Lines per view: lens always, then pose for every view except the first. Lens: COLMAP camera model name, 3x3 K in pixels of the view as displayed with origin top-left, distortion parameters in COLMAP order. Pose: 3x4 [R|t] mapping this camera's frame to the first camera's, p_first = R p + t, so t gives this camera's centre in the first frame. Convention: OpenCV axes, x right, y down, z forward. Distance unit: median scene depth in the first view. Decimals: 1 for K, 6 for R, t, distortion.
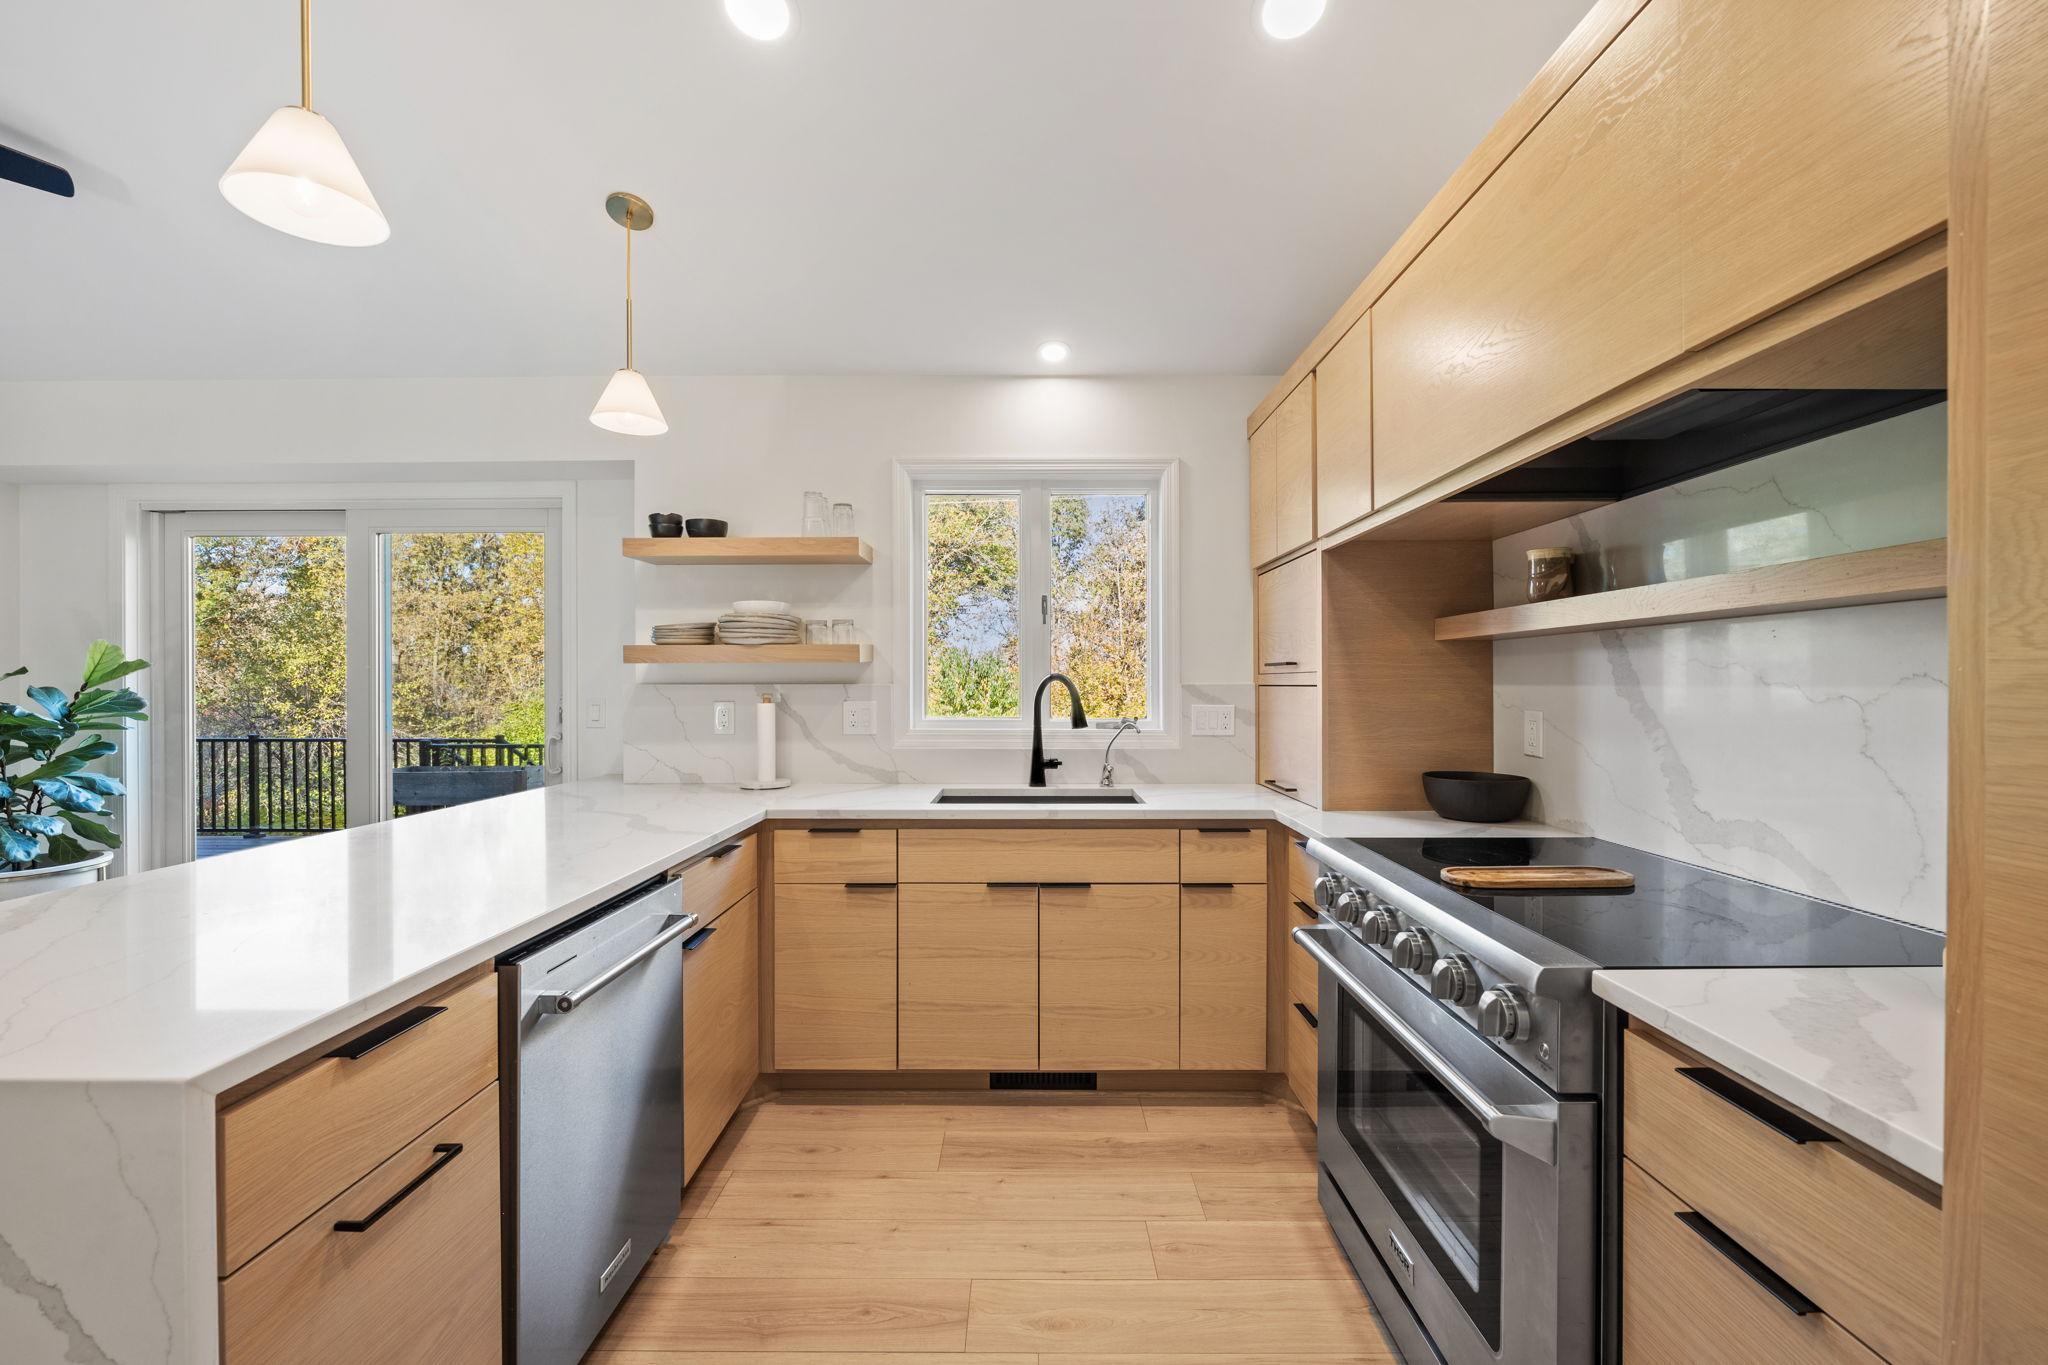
lens RADIAL K [[823.2, 0, 1020.4], [0, 823.2, 690.5], [0, 0, 1]] dist [0.000275, 0.000735]
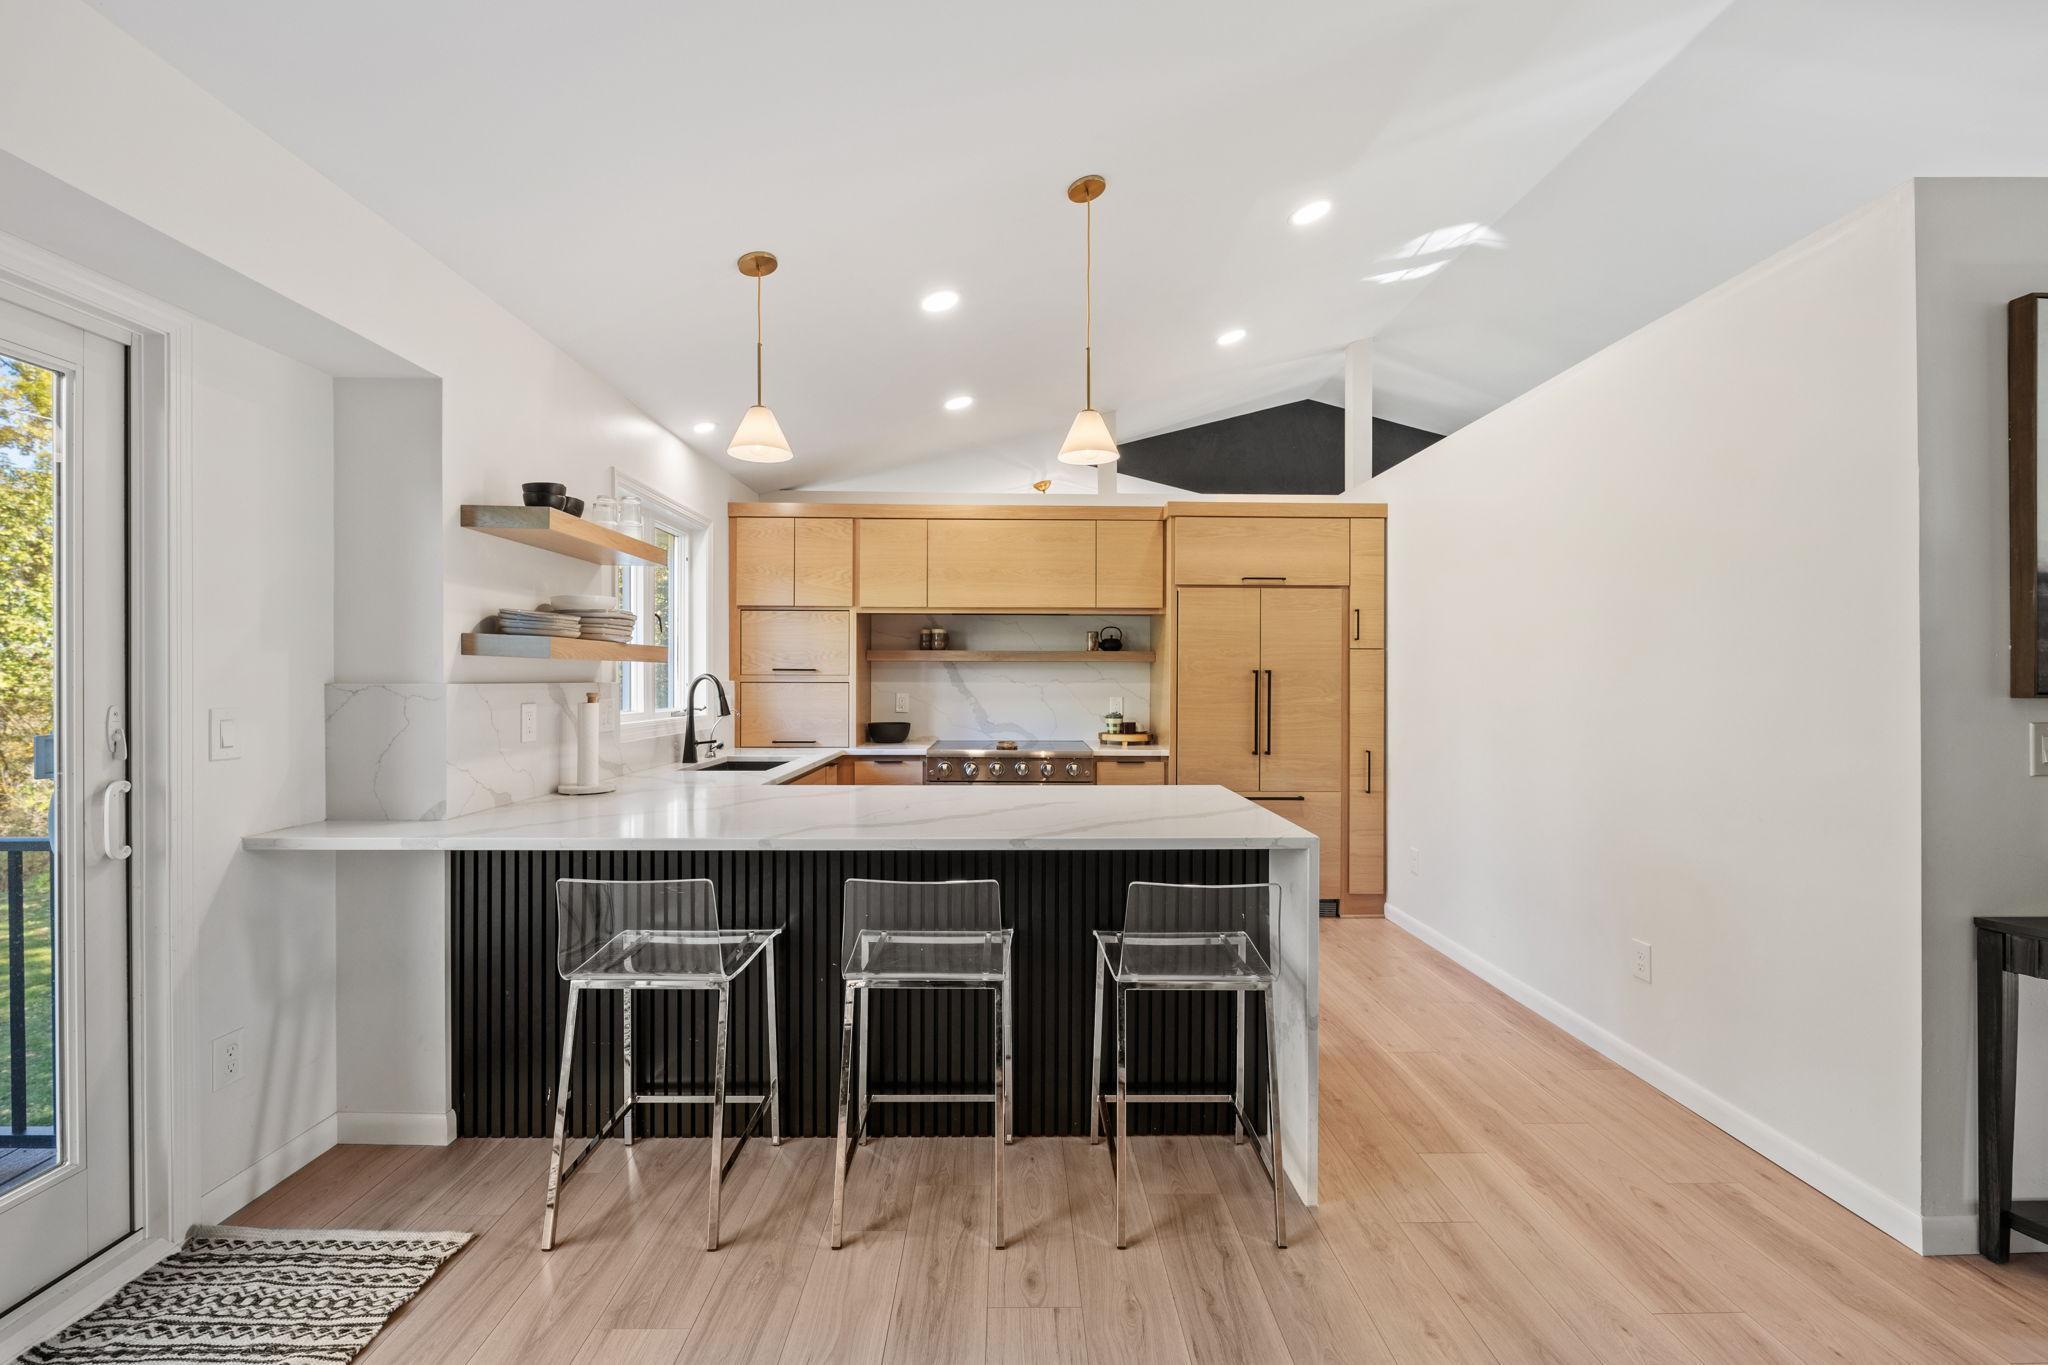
lens RADIAL K [[823.2, 0, 1013.5], [0, 823.2, 681.4], [0, 0, 1]] dist [0.000275, 0.000735]
pose [[-0.008931, -0.002692, 0.999956, -1.263010], [0.004288, 0.999987, 0.002731, -0.010063], [-0.999951, 0.004313, -0.008919, 0.514801]]
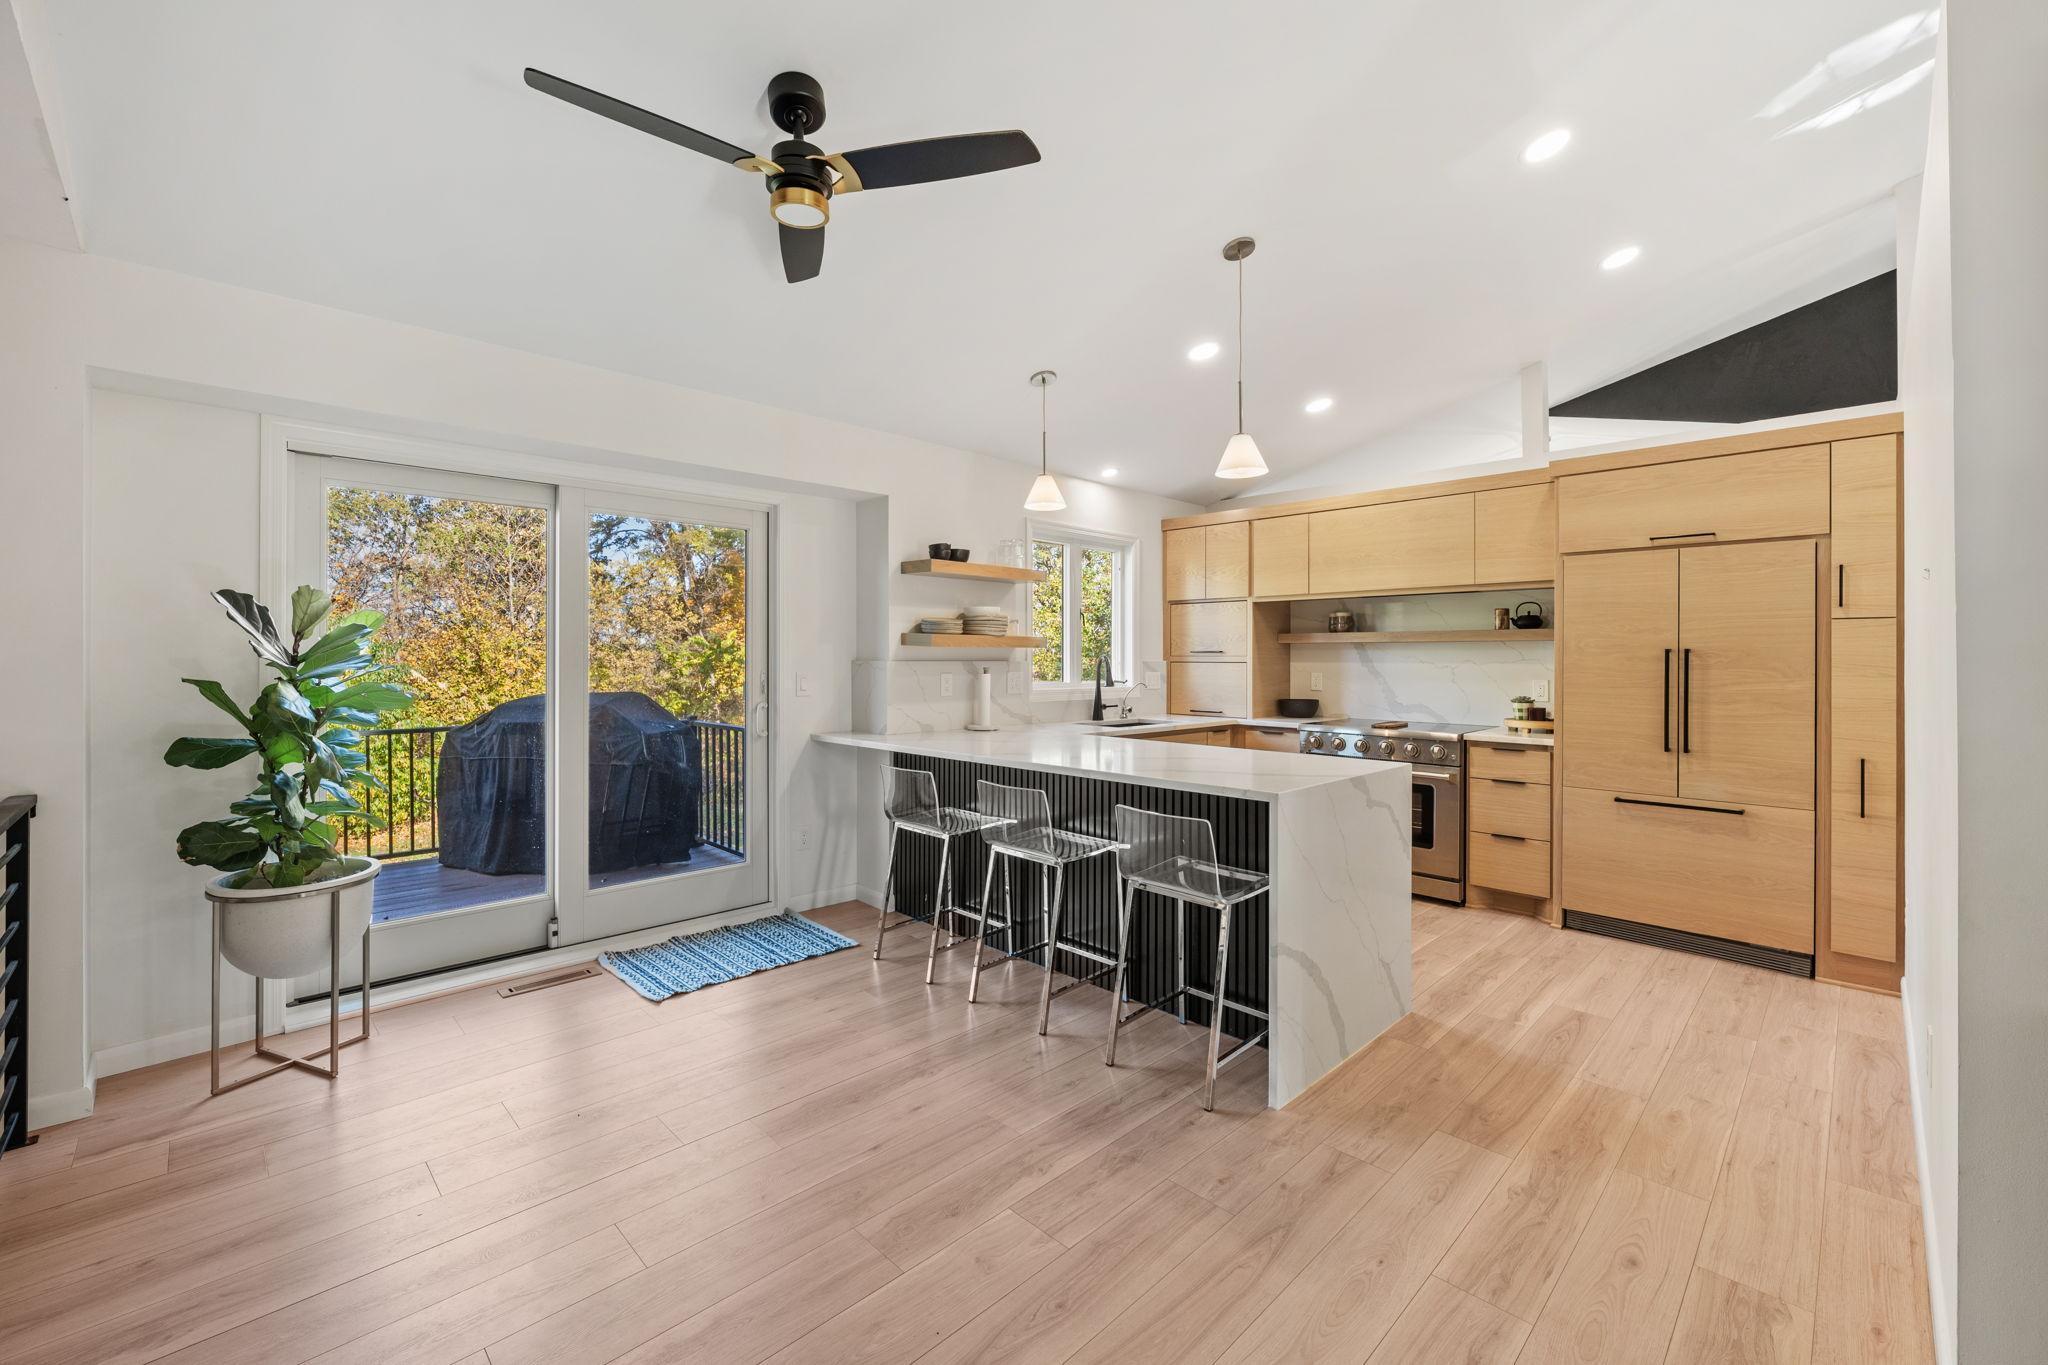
lens RADIAL K [[823.2, 0, 1033.6], [0, 823.2, 664.3], [0, 0, 1]] dist [0.000275, 0.000735]
pose [[0.707466, -0.003338, 0.706739, -1.311430], [0.001557, 0.999994, 0.003165, -0.007178], [-0.706745, -0.001139, 0.707467, -0.133119]]
